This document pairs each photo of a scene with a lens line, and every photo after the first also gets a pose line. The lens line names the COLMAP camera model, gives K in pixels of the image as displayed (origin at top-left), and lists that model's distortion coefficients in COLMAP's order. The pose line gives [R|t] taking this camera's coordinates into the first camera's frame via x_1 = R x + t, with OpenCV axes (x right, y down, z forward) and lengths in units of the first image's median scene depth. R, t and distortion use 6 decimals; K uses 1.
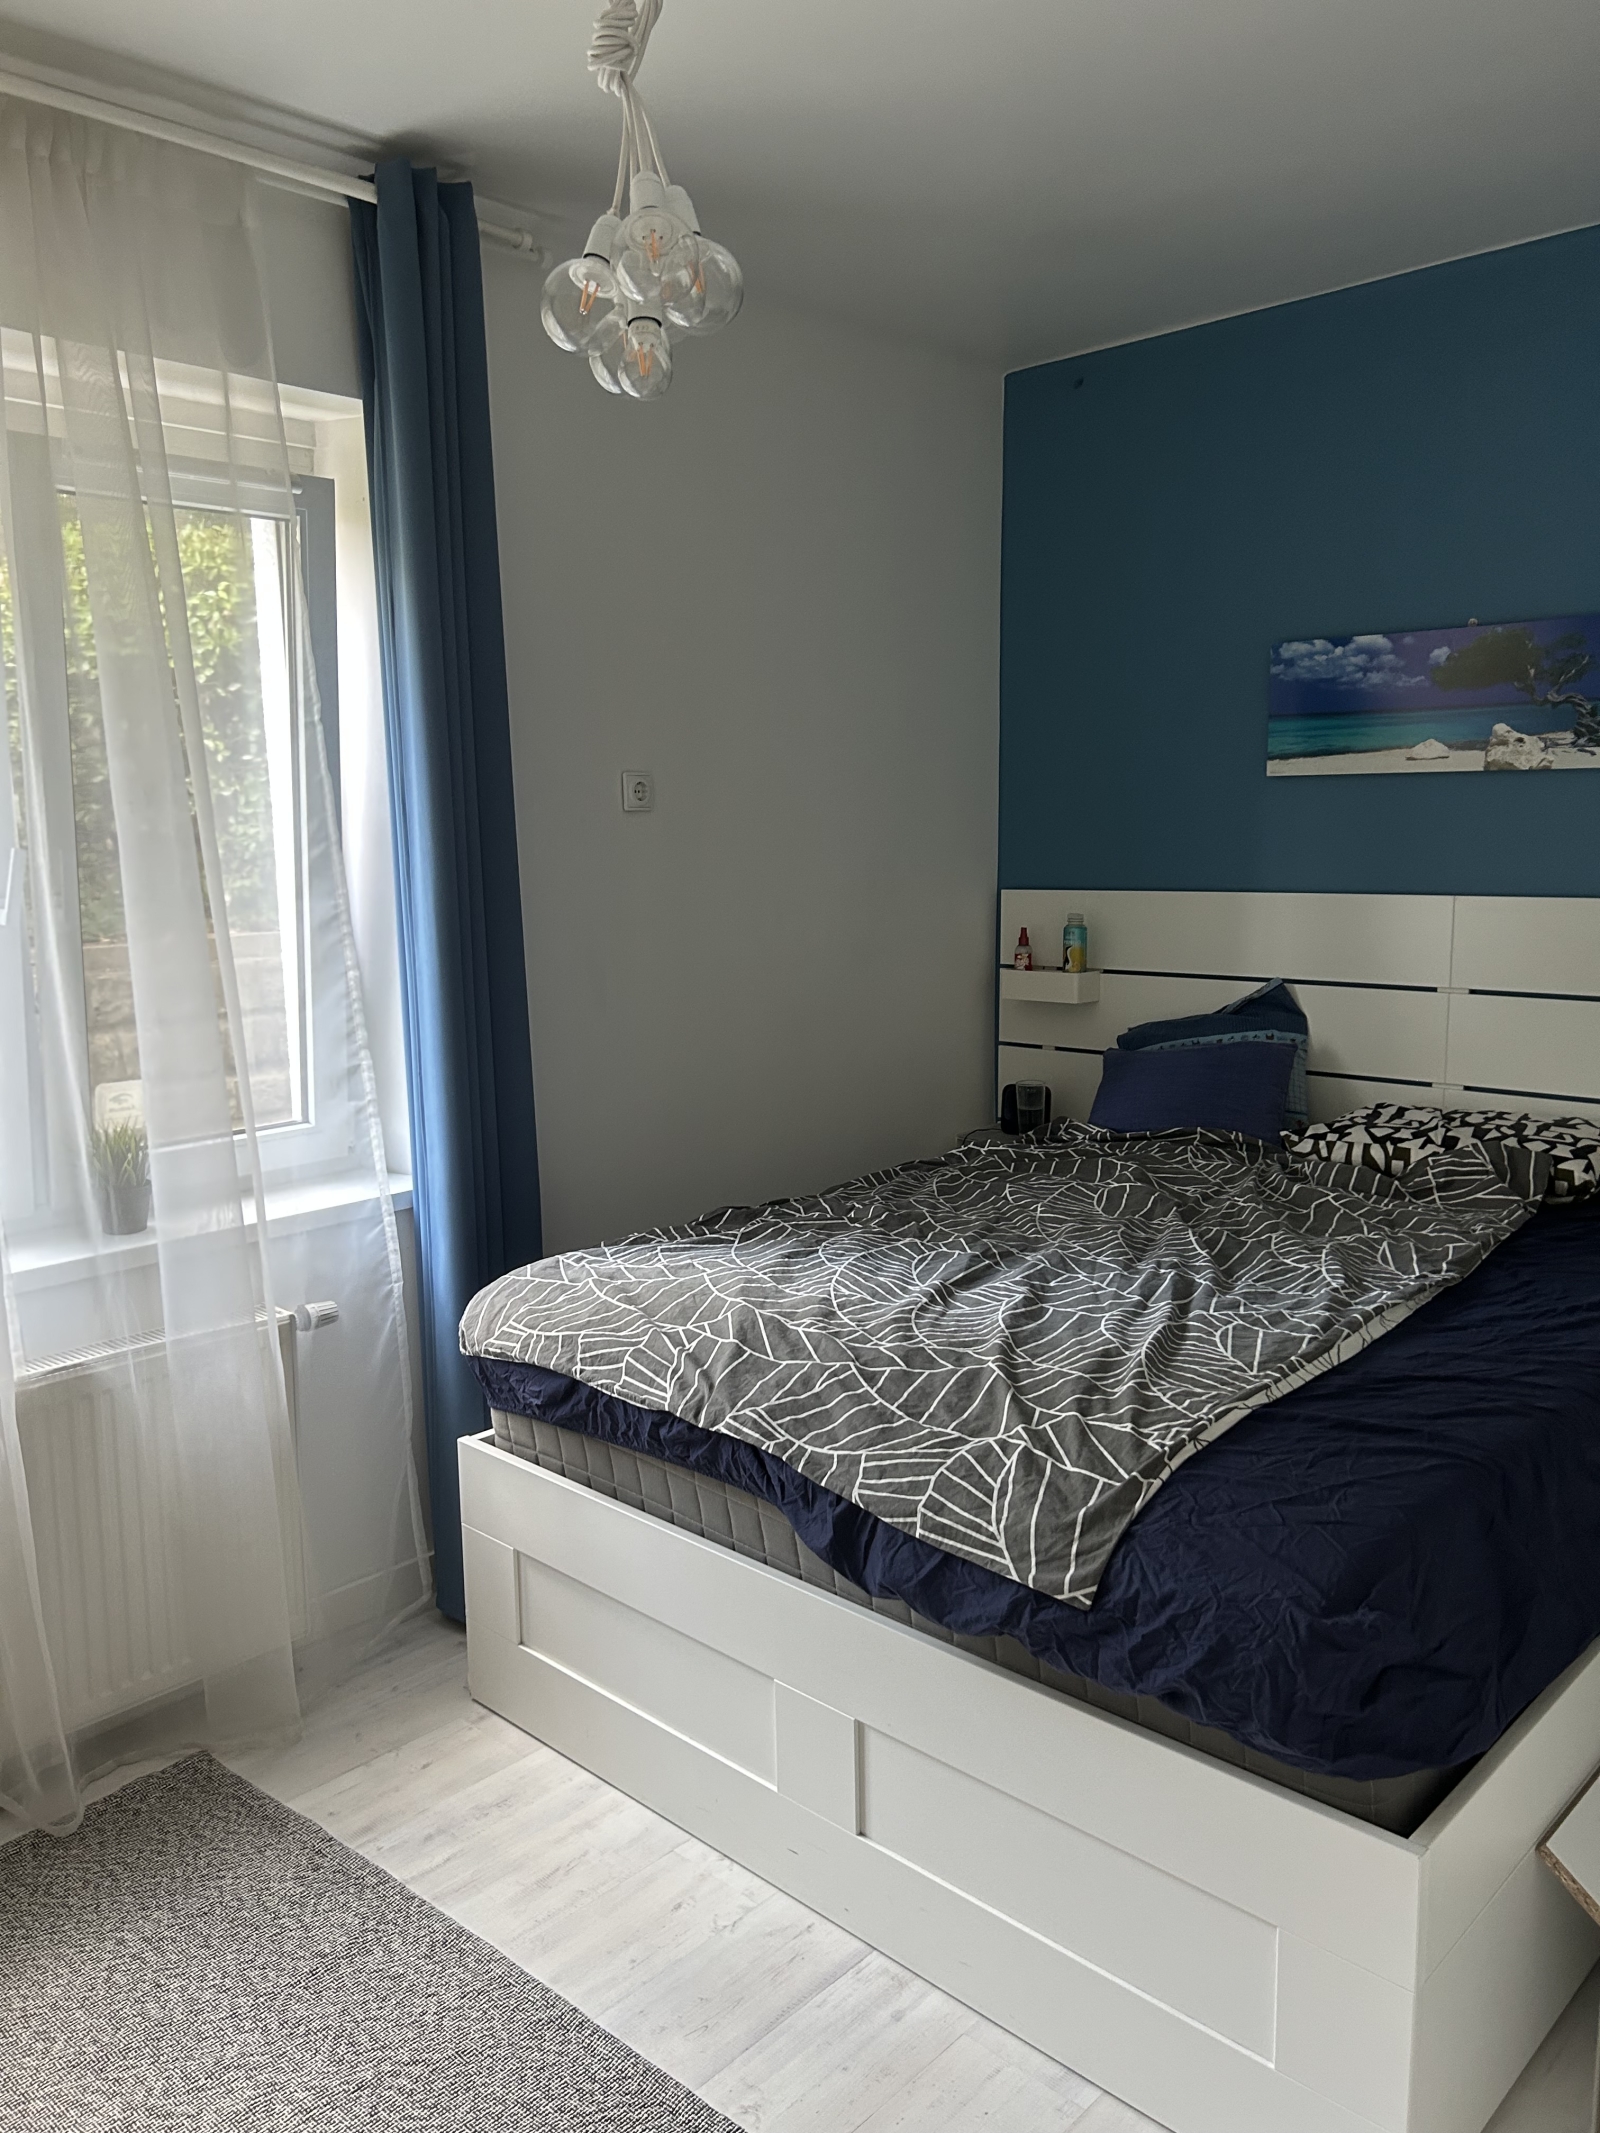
lens RADIAL K [[1609.7, 0, 800.0], [0, 1609.7, 1066.5], [0, 0, 1]] dist [0.108416, -0.220781]
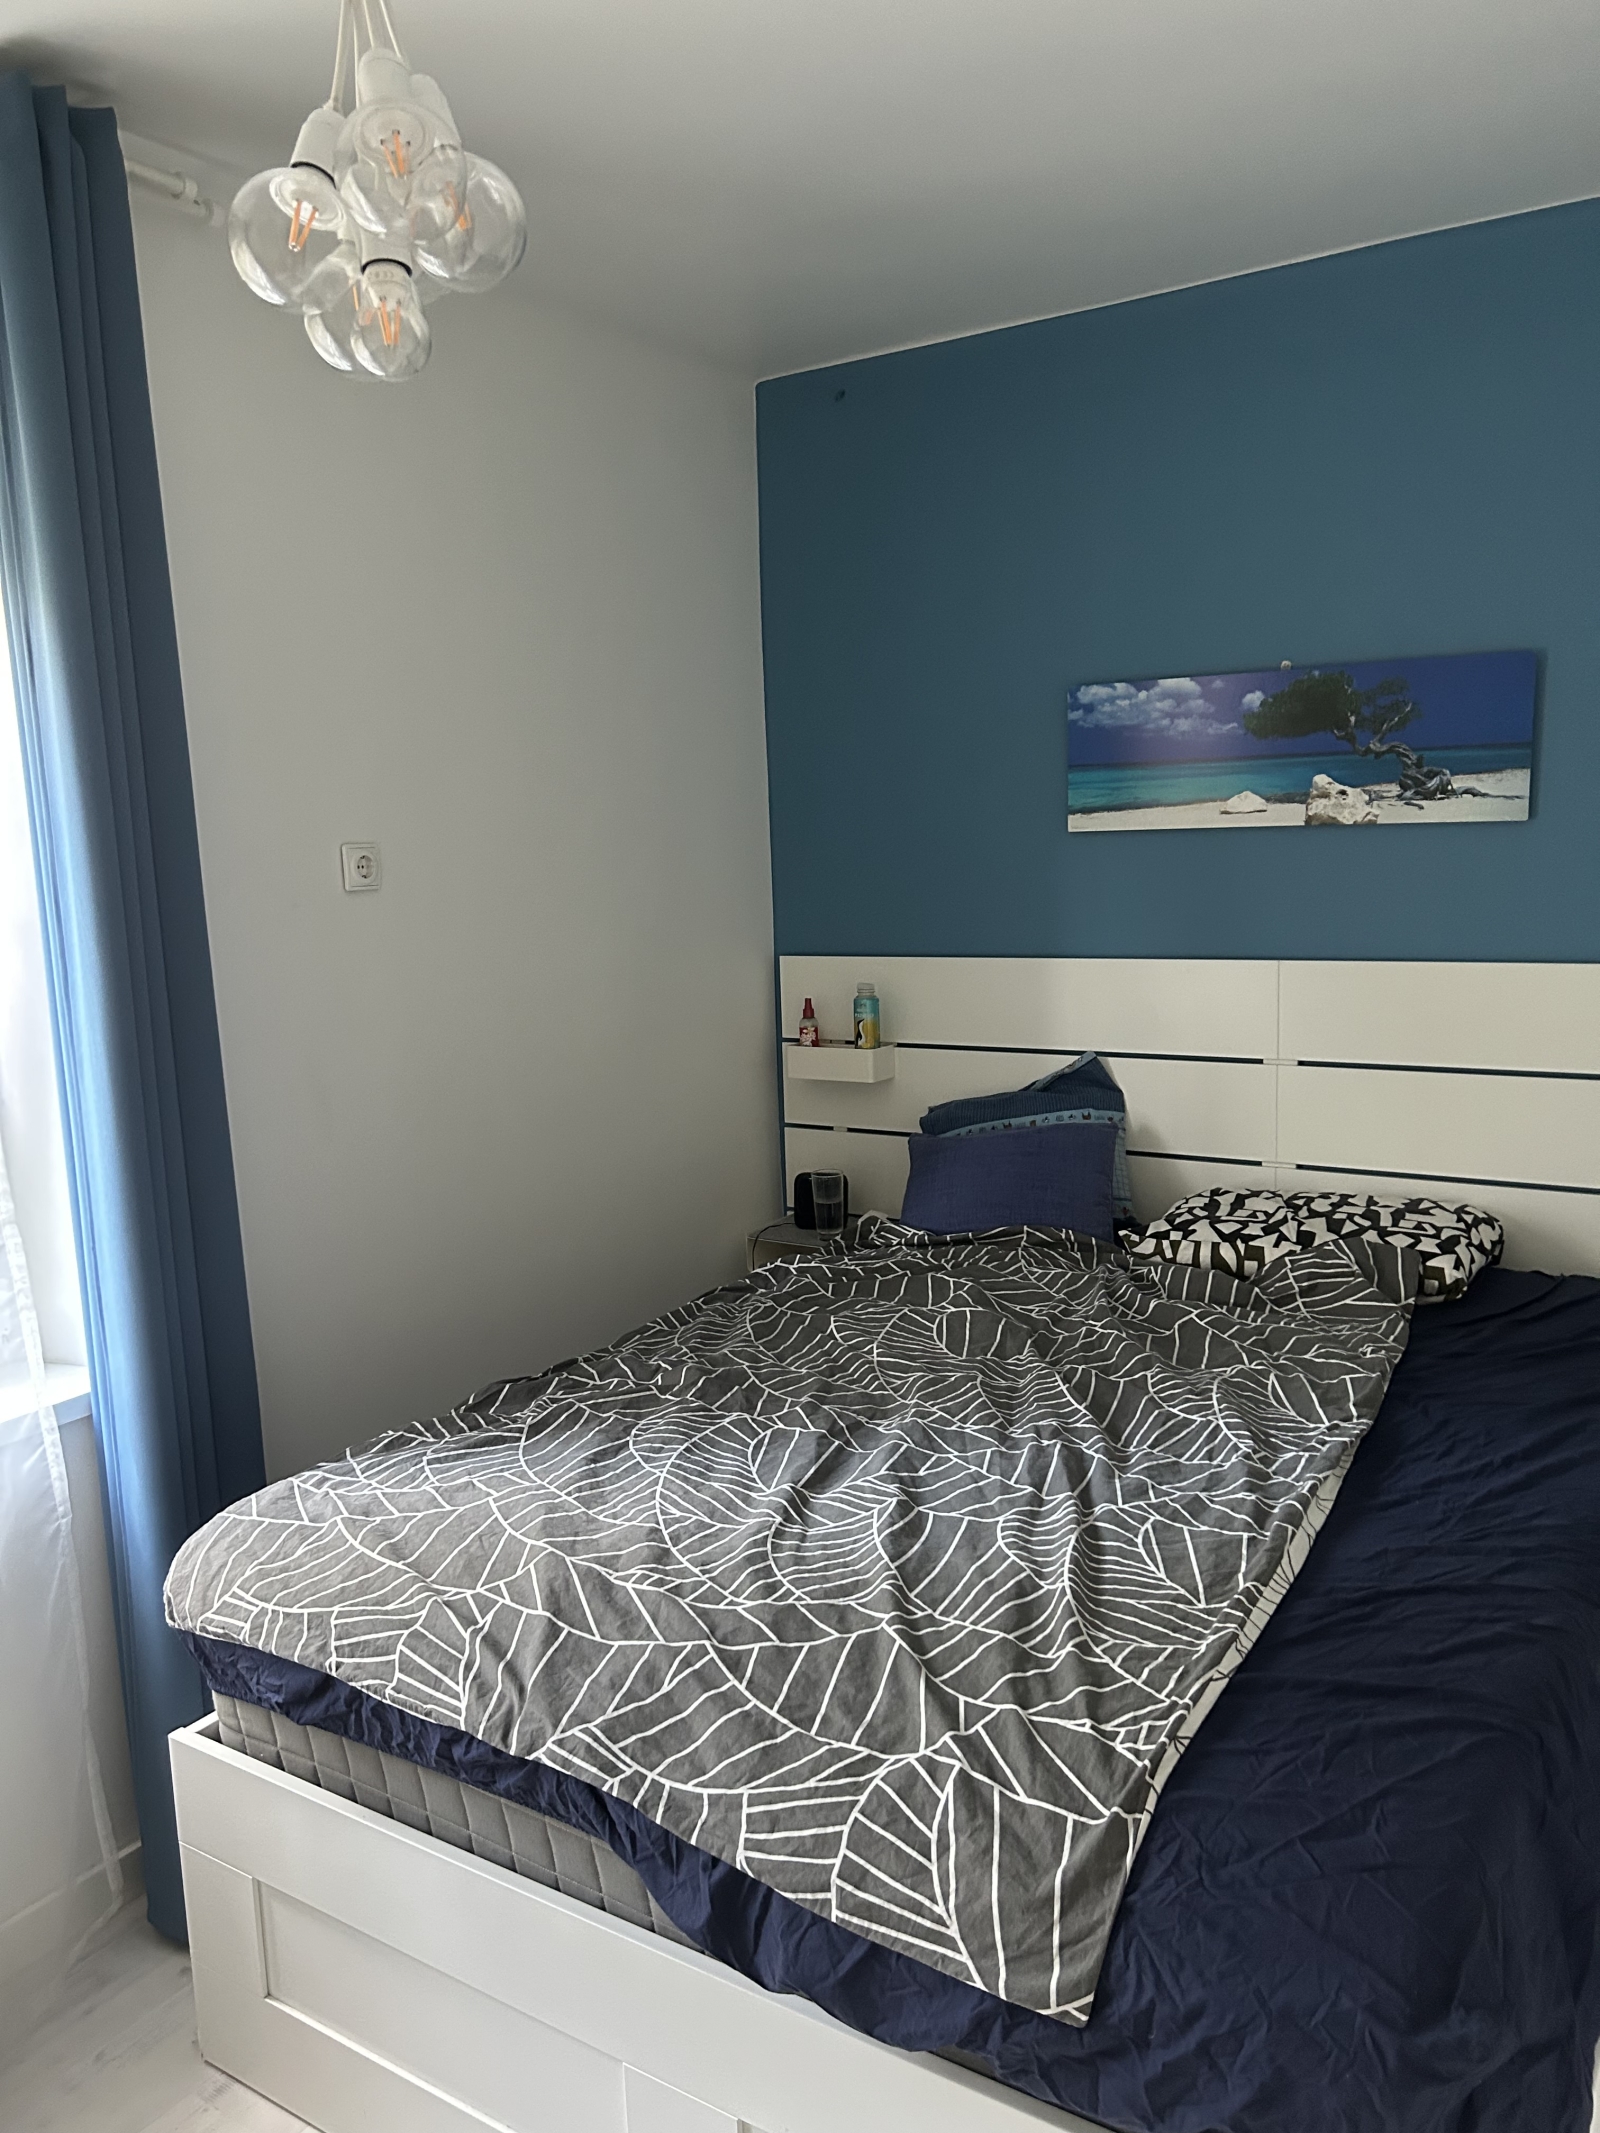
lens RADIAL K [[1592.9, 0, 800.0], [0, 1592.9, 1066.5], [0, 0, 1]] dist [0.053892, -0.065476]
pose [[0.982361, -0.045968, 0.181256, -0.043443], [0.046926, 0.998898, -0.000999, -0.074982], [-0.181011, 0.009487, 0.983435, 0.207384]]
